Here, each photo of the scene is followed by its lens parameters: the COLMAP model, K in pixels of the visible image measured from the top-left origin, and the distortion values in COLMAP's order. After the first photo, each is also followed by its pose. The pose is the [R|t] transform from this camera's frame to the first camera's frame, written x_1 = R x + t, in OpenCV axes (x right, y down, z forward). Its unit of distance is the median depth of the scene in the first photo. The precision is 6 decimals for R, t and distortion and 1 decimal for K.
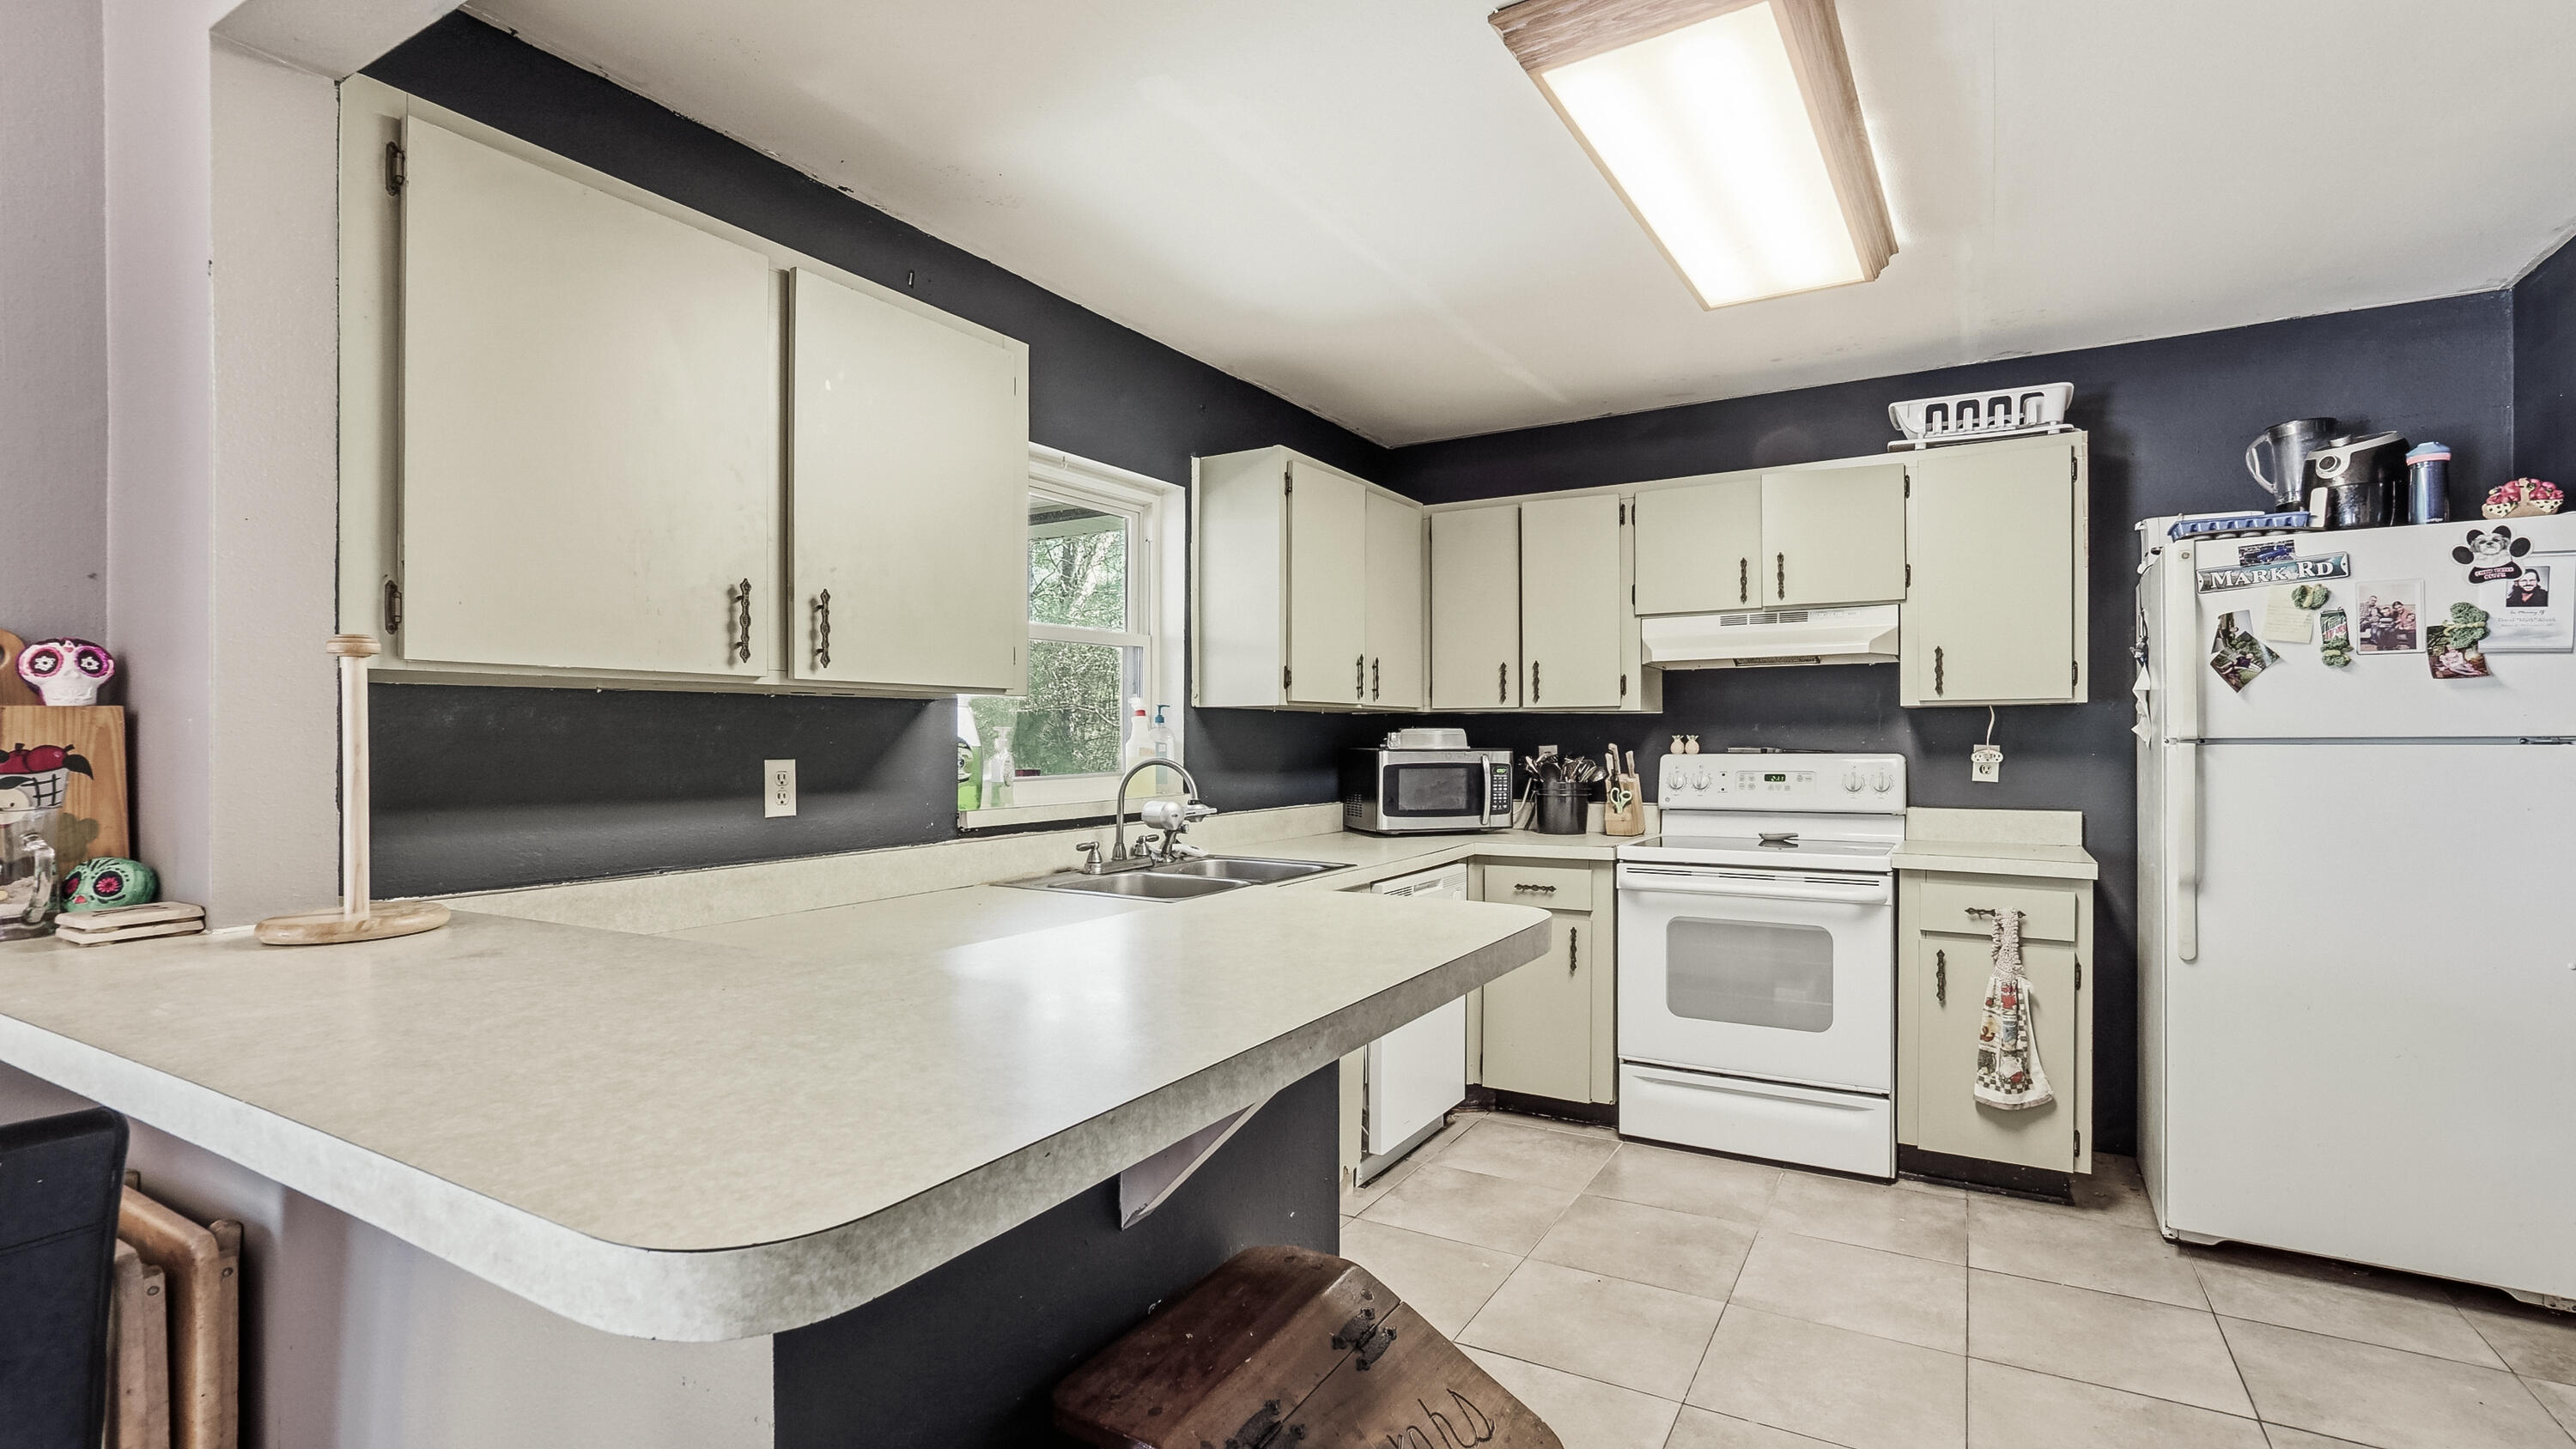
lens RADIAL K [[1167.6, 0, 1291.4], [0, 1167.6, 727.9], [0, 0, 1]] dist [-0.000038, -0.000100]
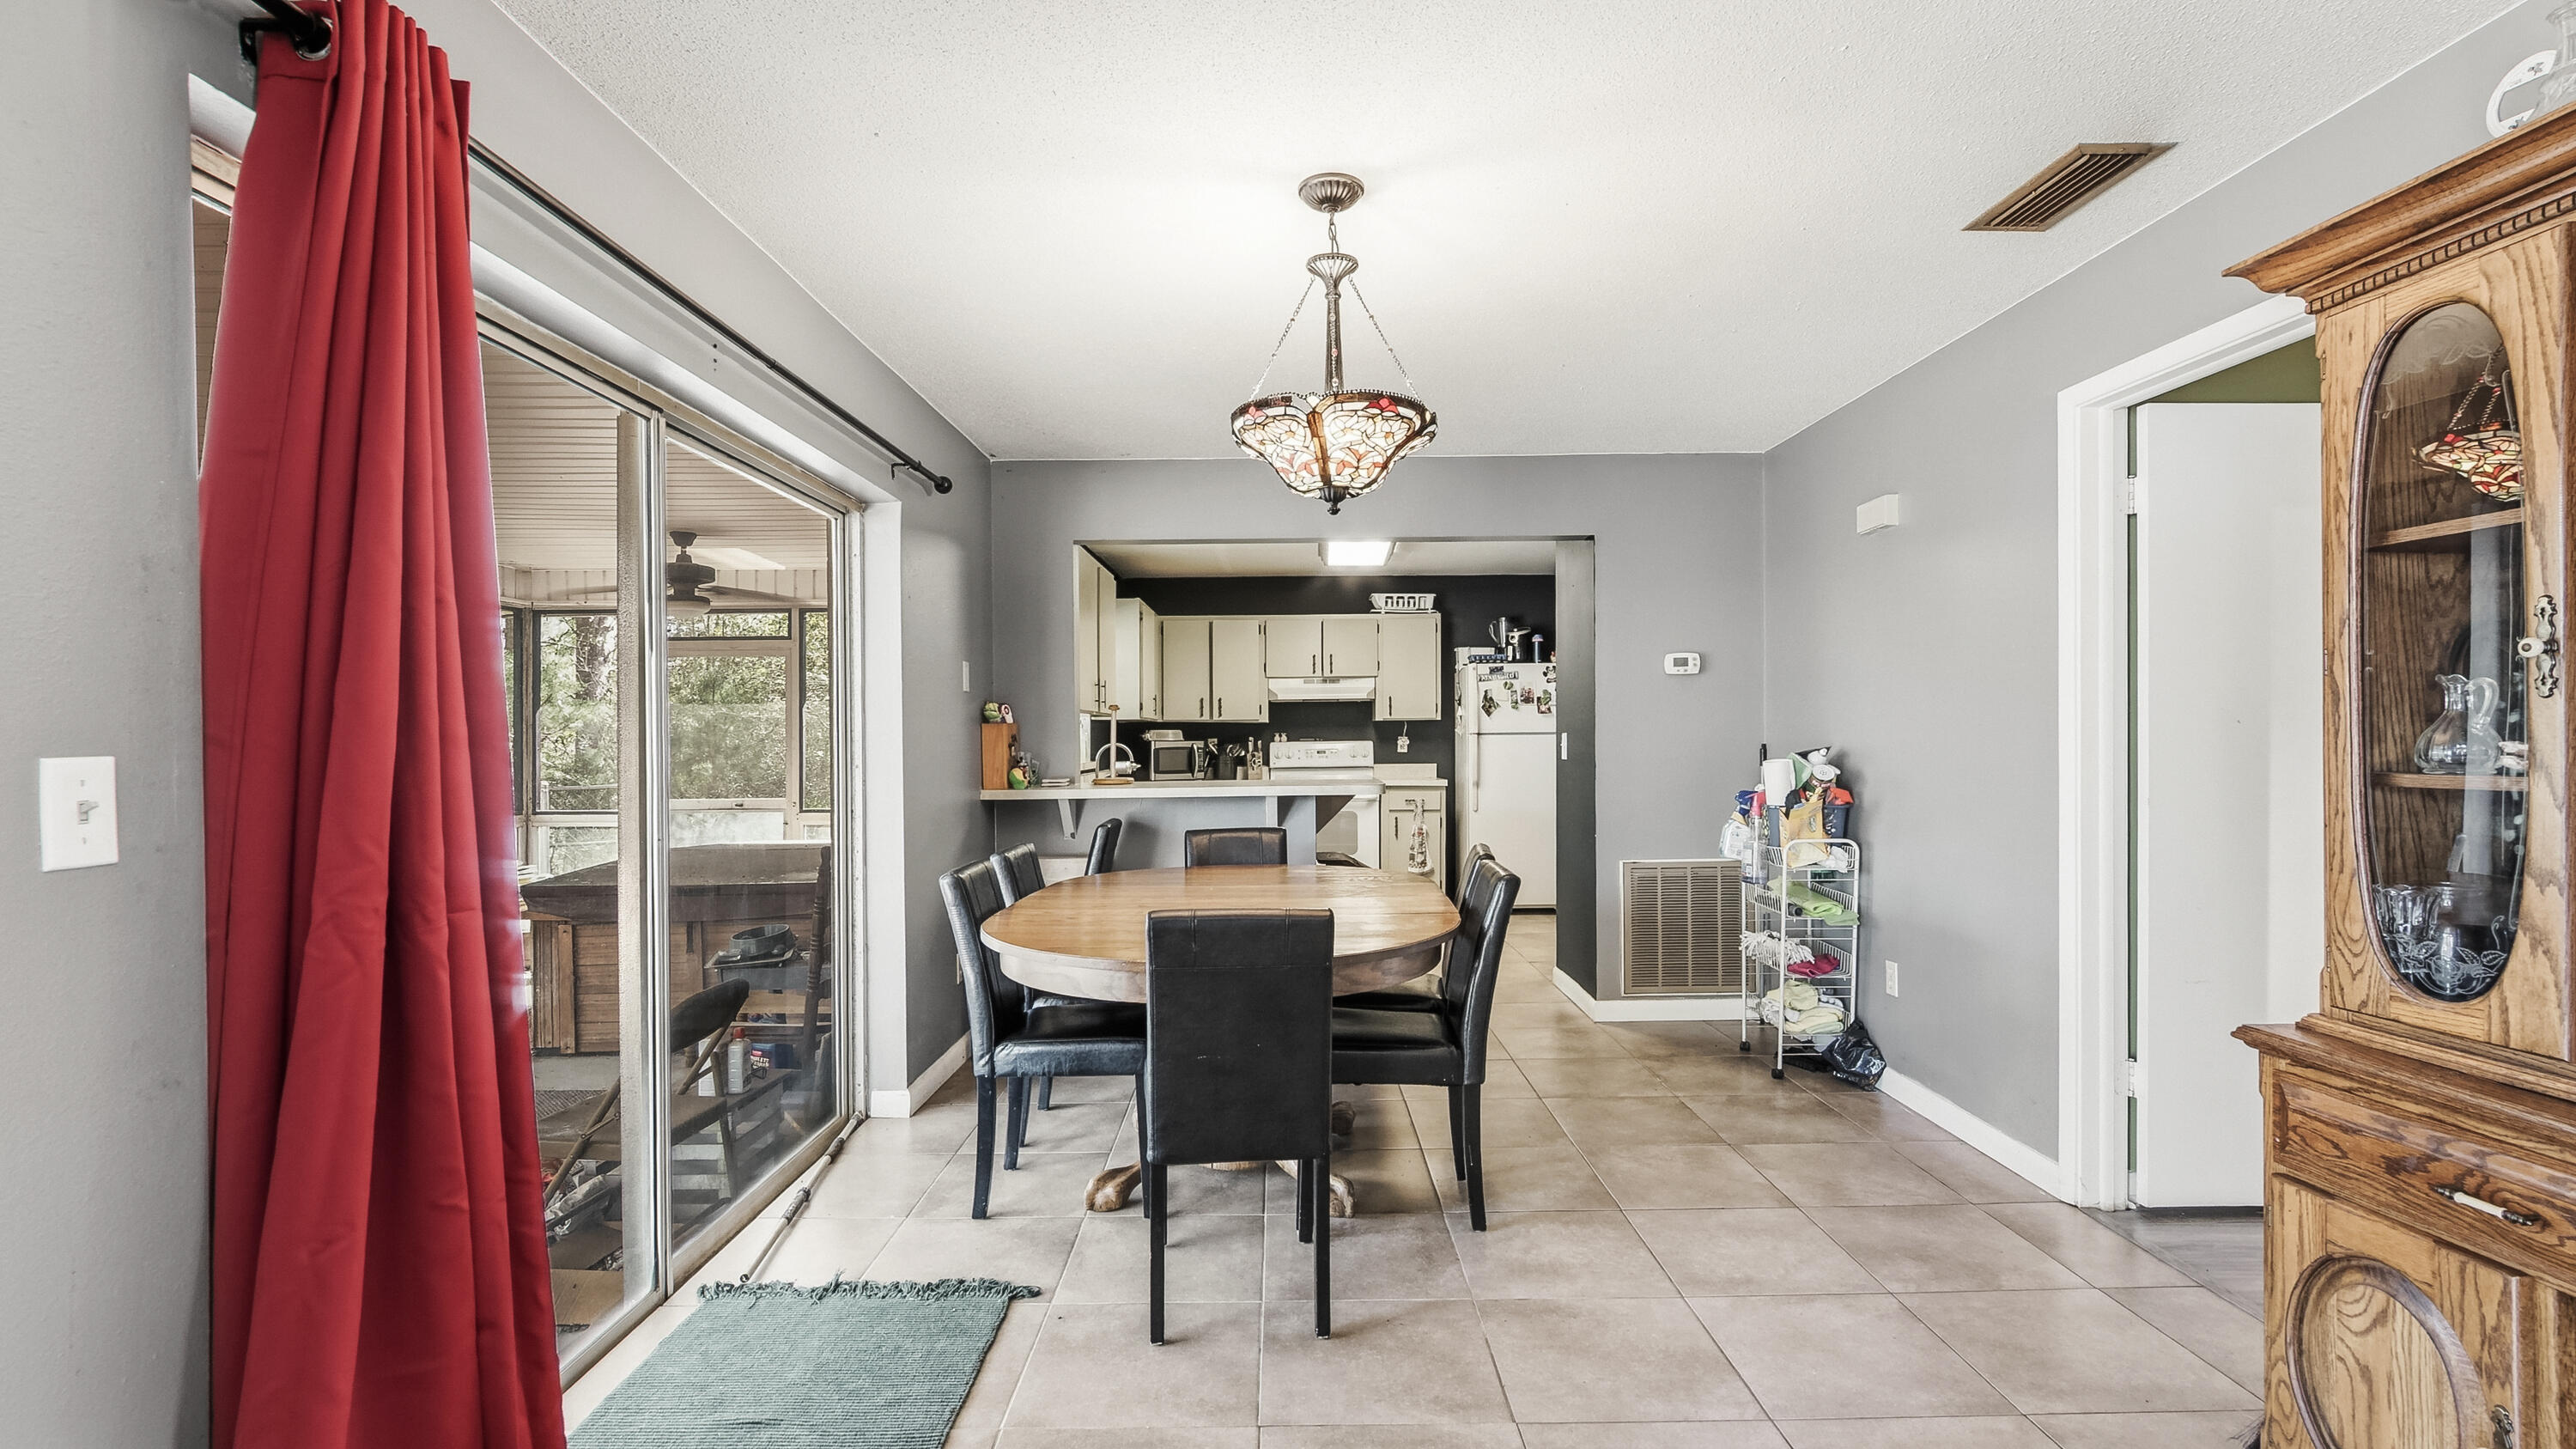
lens RADIAL K [[1167.9, 0, 1284.7], [0, 1167.9, 735.1], [0, 0, 1]] dist [-0.000038, -0.000100]
pose [[0.860678, -0.001707, 0.509147, -0.840715], [0.000757, 0.999998, 0.002073, 0.005972], [-0.509149, -0.001399, 0.860677, -0.944430]]
